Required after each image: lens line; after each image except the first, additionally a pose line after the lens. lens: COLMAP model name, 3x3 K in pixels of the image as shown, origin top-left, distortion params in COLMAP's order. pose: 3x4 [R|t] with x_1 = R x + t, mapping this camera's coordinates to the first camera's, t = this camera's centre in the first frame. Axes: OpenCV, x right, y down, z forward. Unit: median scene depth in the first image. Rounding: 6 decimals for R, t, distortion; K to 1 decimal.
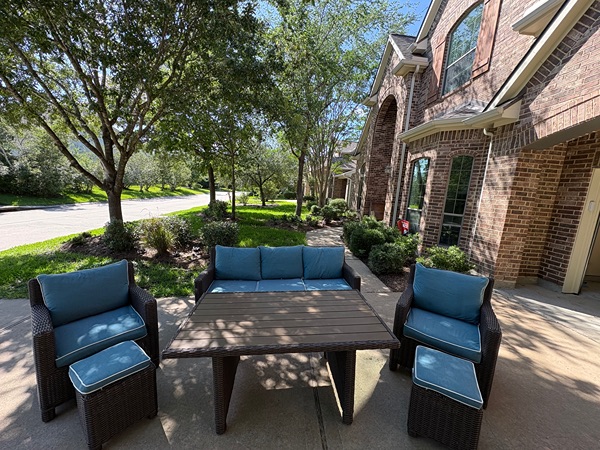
lens RADIAL K [[238.8, 0, 300.0], [0, 238.8, 225.0], [0, 0, 1]] dist [0.002044, 0.000322]
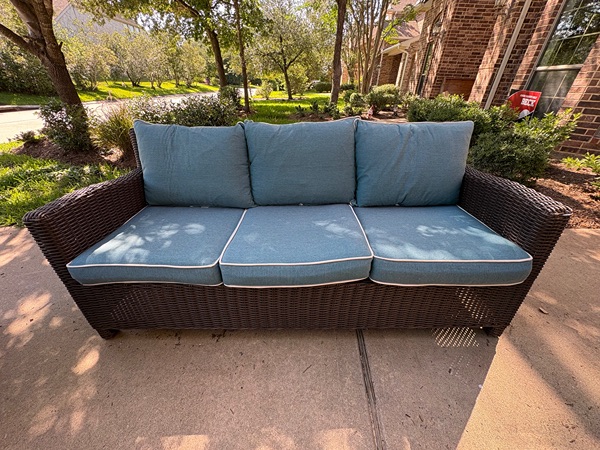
lens RADIAL K [[238.8, 0, 300.0], [0, 238.8, 225.0], [0, 0, 1]] dist [0.002044, 0.000322]
pose [[0.991598, 0.027260, -0.126449, -0.007751], [0.021663, 0.928741, 0.370095, 0.031178], [0.127527, -0.369725, 0.920348, 0.179771]]
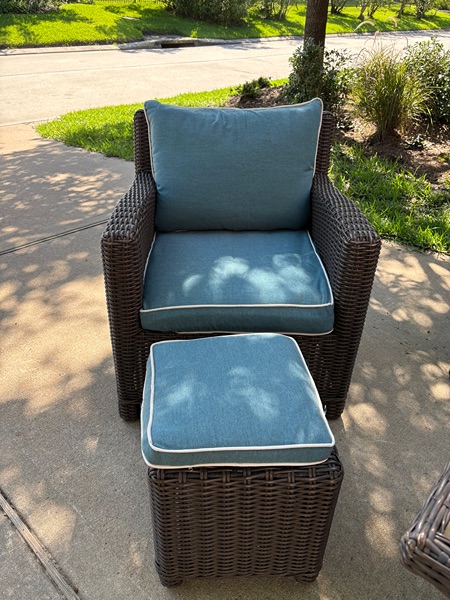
lens RADIAL K [[462.2, 0, 225.0], [0, 462.2, 300.0], [0, 0, 1]] dist [-0.000757, -0.002587]
pose [[0.678715, 0.374458, -0.631765, -0.066506], [-0.104801, 0.900825, 0.421344, 0.030898], [0.726885, -0.219763, 0.650647, 0.091758]]
